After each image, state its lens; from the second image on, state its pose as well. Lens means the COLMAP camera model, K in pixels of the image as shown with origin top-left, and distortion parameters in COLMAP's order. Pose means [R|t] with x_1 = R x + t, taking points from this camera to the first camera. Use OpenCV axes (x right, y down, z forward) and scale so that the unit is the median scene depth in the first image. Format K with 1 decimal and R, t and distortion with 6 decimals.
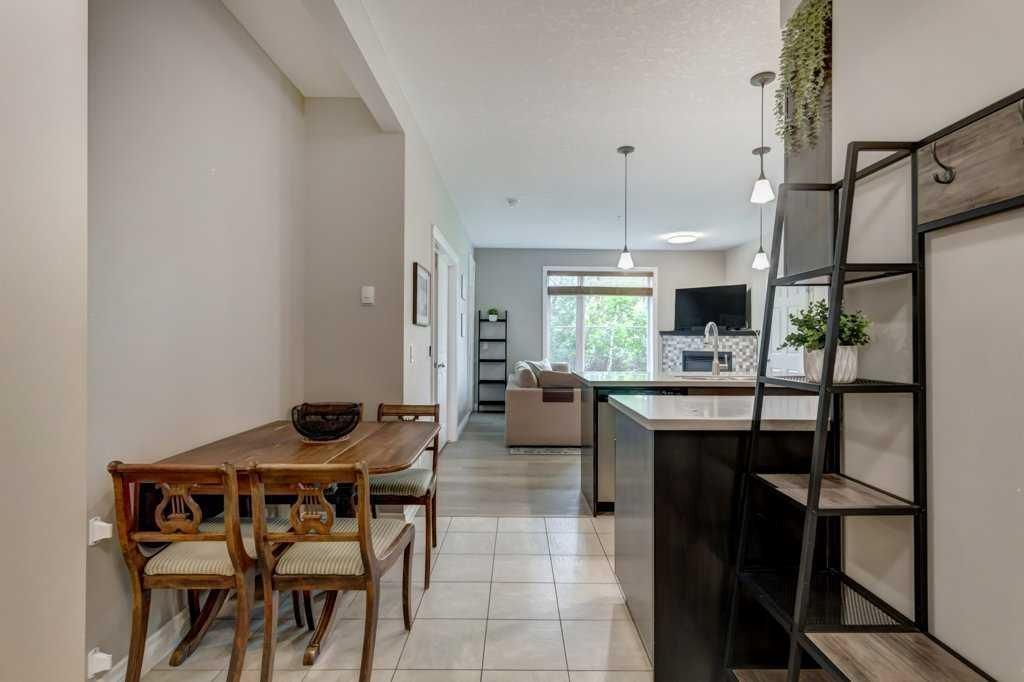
lens RADIAL K [[466.0, 0, 512.0], [0, 466.0, 341.0], [0, 0, 1]] dist [-0.000443, -0.000016]
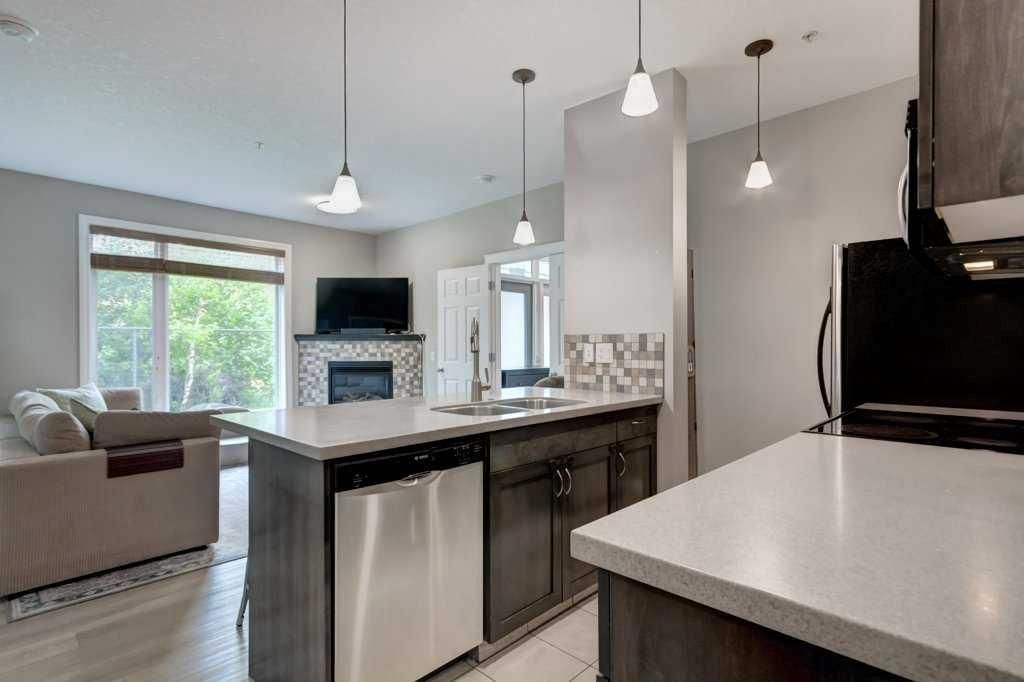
lens RADIAL K [[505.6, 0, 512.0], [0, 505.6, 341.0], [0, 0, 1]] dist [0.002054, 0.000631]
pose [[0.687791, -0.000503, 0.725909, -0.017335], [0.011029, 0.999892, -0.009757, -0.000233], [-0.725825, 0.014717, 0.687722, 0.235697]]
